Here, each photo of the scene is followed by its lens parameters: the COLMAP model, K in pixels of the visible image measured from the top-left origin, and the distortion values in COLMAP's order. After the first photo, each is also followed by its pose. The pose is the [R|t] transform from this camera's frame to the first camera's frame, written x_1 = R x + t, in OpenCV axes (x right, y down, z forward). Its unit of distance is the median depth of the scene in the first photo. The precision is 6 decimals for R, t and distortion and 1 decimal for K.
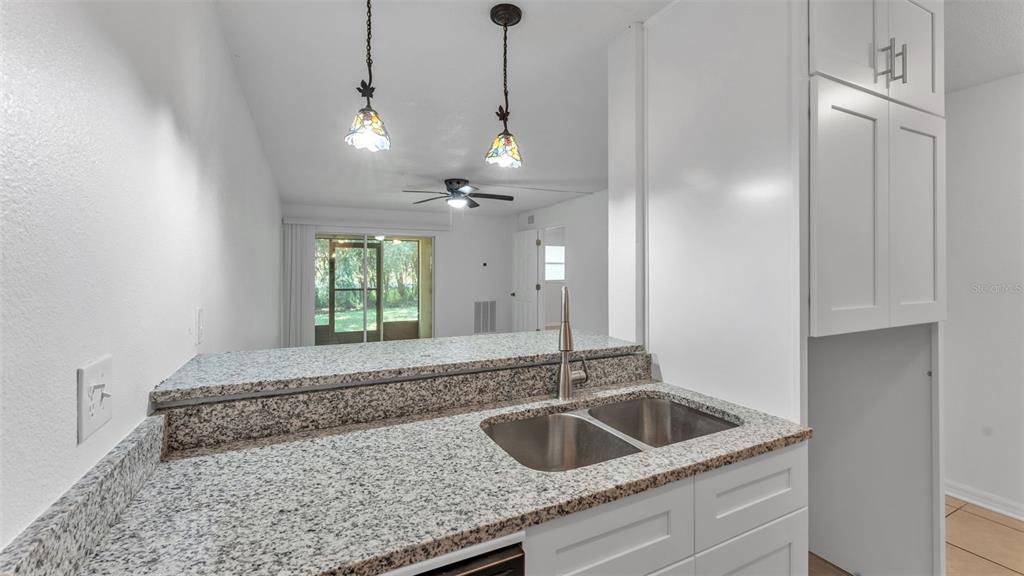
lens RADIAL K [[415.8, 0, 520.6], [0, 415.8, 265.0], [0, 0, 1]] dist [-0.000825, -0.000411]
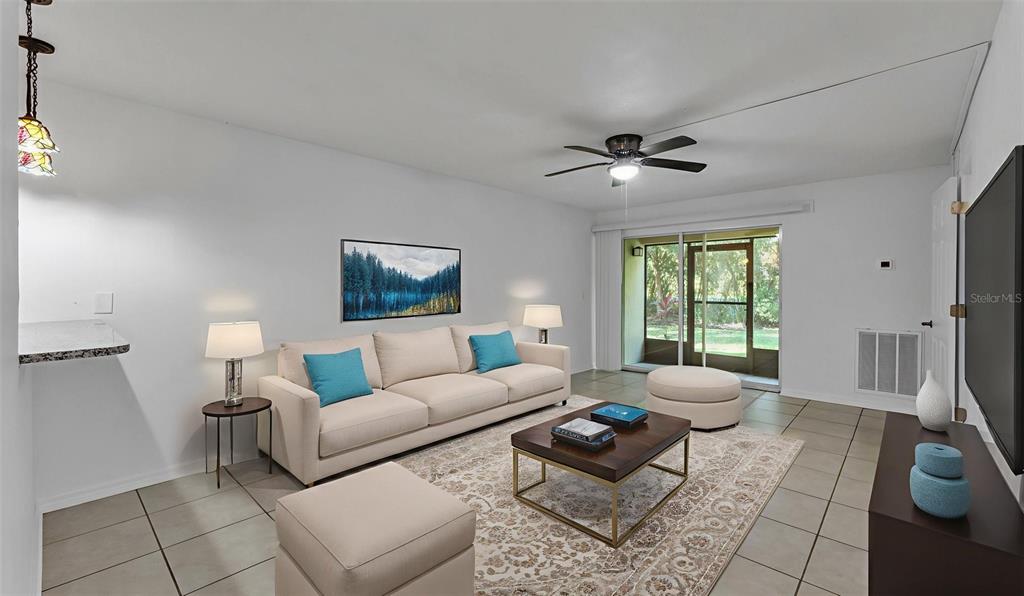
lens RADIAL K [[425.1, 0, 511.3], [0, 425.1, 292.0], [0, 0, 1]] dist [0.000997, 0.000074]
pose [[0.336198, 0.016909, -0.941639, 1.418442], [0.012914, 0.999662, 0.022562, 0.083812], [0.941703, -0.019746, 0.335866, 1.952224]]
